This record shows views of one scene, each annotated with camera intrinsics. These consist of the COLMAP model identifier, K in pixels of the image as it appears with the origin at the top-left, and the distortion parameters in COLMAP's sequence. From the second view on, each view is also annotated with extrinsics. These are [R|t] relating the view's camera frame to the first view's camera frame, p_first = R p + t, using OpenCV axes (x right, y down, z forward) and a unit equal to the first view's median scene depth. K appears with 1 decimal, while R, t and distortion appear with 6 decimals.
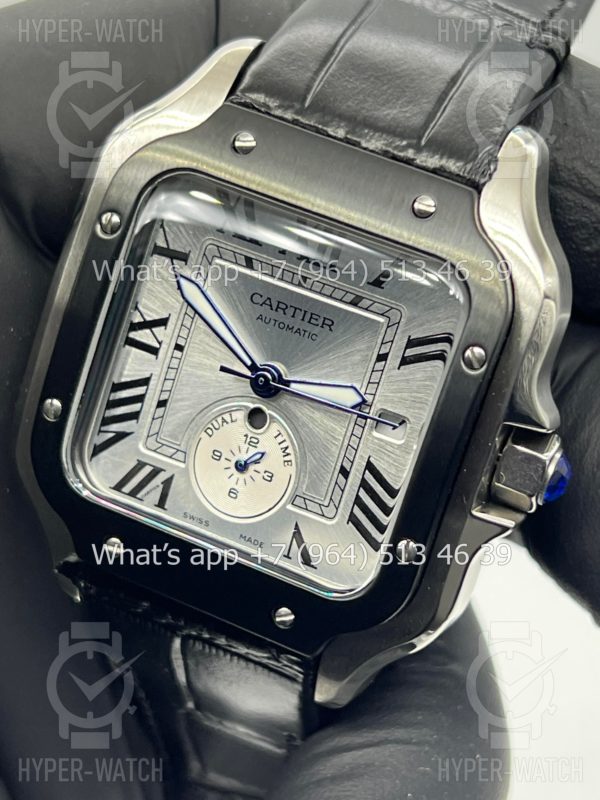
lens RADIAL K [[1933.1, 0, 300.9], [0, 1933.1, 401.4], [0, 0, 1]] dist [0.256660, 0.000000]
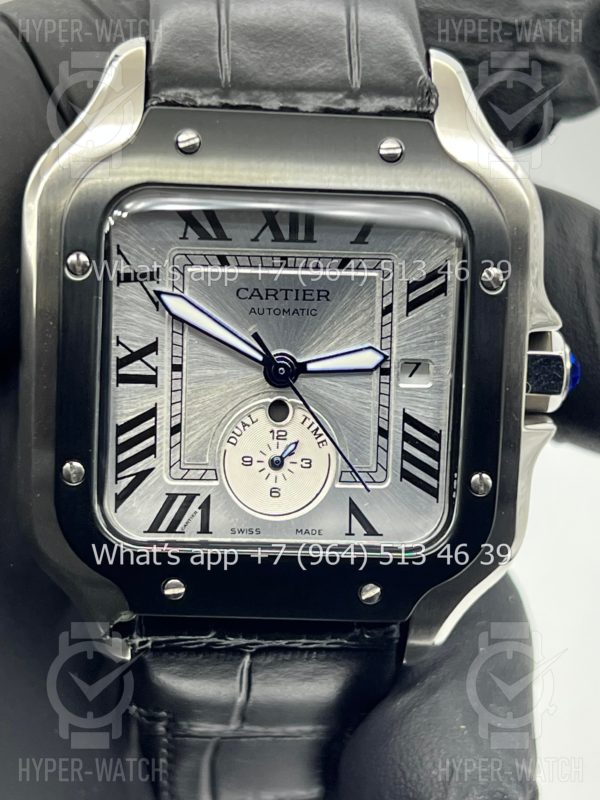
lens RADIAL K [[1933.1, 0, 299.3], [0, 1933.1, 404.1], [0, 0, 1]] dist [0.256660, 0.000000]
pose [[0.894079, -0.320551, 0.312840, -0.316906], [0.314139, 0.946630, 0.072172, -0.061451], [-0.319279, 0.033748, 0.947060, 0.075633]]
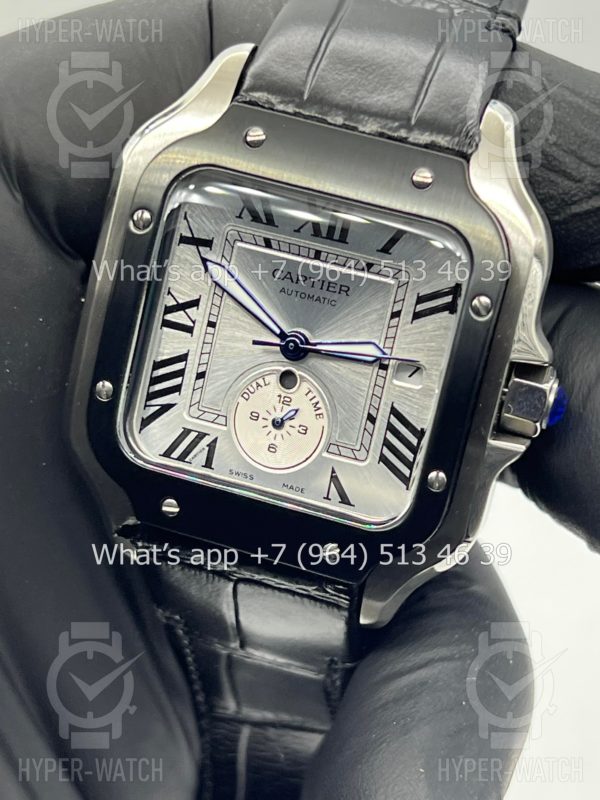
lens RADIAL K [[1933.1, 0, 300.1], [0, 1933.1, 401.9], [0, 0, 1]] dist [0.256660, 0.000000]
pose [[0.991406, -0.102666, 0.081082, -0.108705], [0.101596, 0.994677, 0.017230, 0.002895], [-0.082419, -0.008844, 0.996558, -0.125401]]
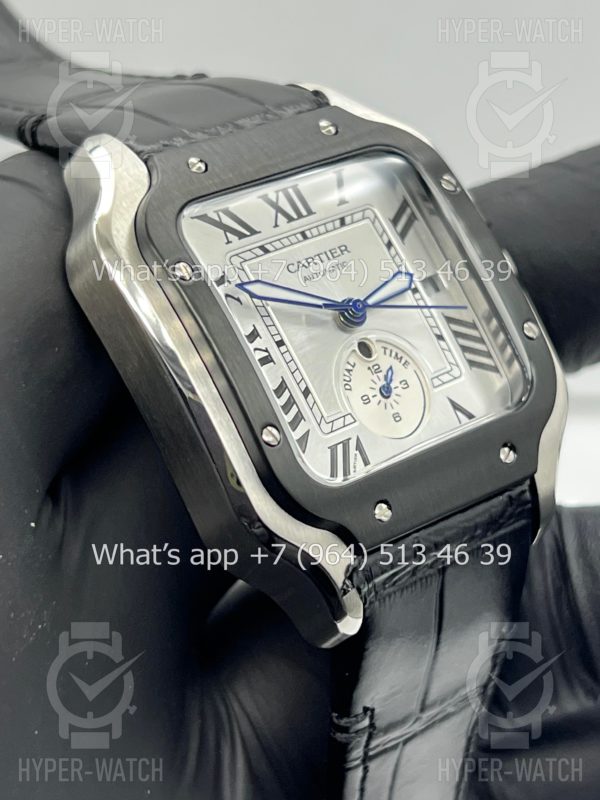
lens RADIAL K [[1933.1, 0, 297.8], [0, 1933.1, 393.7], [0, 0, 1]] dist [0.256660, 0.000000]
pose [[0.399009, -0.433204, 0.808163, -0.935080], [0.722439, 0.691295, 0.013874, -0.016650], [-0.564689, 0.578312, 0.588796, 0.391007]]
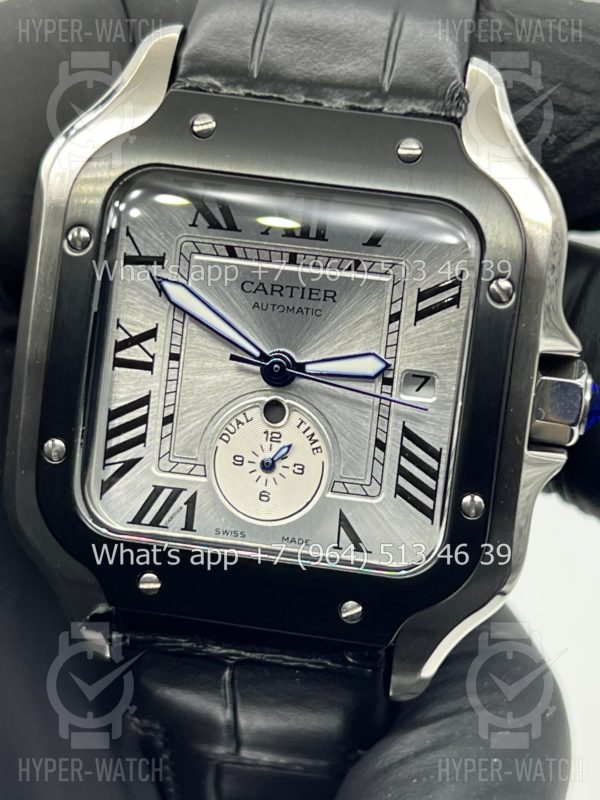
lens RADIAL K [[1933.1, 0, 303.7], [0, 1933.1, 398.4], [0, 0, 1]] dist [0.256660, 0.000000]
pose [[0.958860, -0.211614, 0.189225, -0.185902], [0.222243, 0.974305, -0.036587, 0.040215], [-0.176620, 0.077136, 0.981252, 0.073949]]
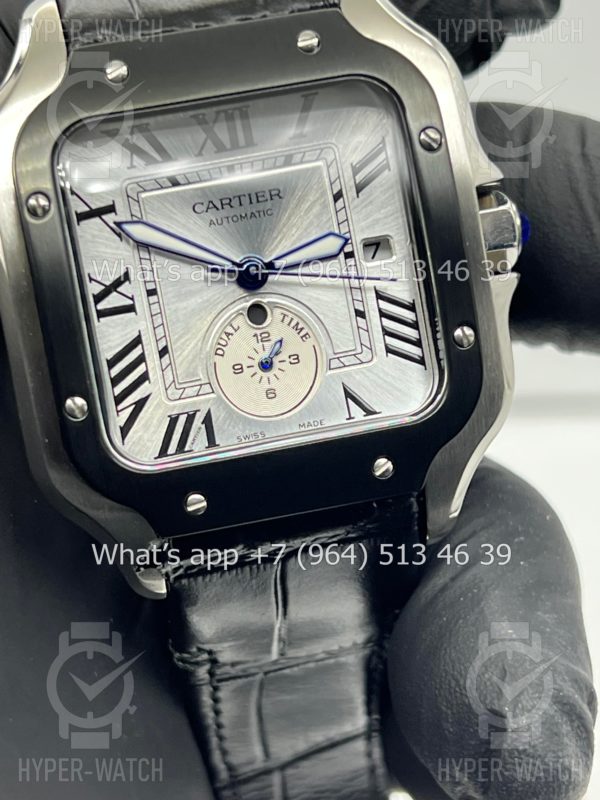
lens RADIAL K [[1933.1, 0, 295.3], [0, 1933.1, 400.1], [0, 0, 1]] dist [0.256660, 0.000000]
pose [[0.785182, -0.477082, 0.394818, -0.424444], [0.512804, 0.858330, 0.017347, 0.039888], [-0.347160, 0.188844, 0.918596, 0.081569]]
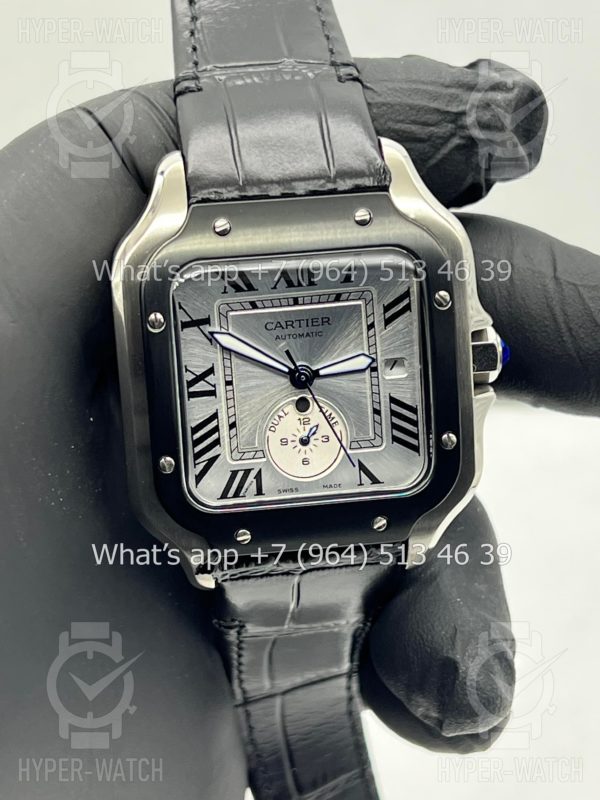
lens RADIAL K [[1933.1, 0, 298.5], [0, 1933.1, 401.4], [0, 0, 1]] dist [0.256660, 0.000000]
pose [[0.842399, -0.430576, 0.323990, -0.473258], [0.410154, 0.902308, 0.132716, -0.178547], [-0.349483, 0.021086, 0.936705, -0.296402]]
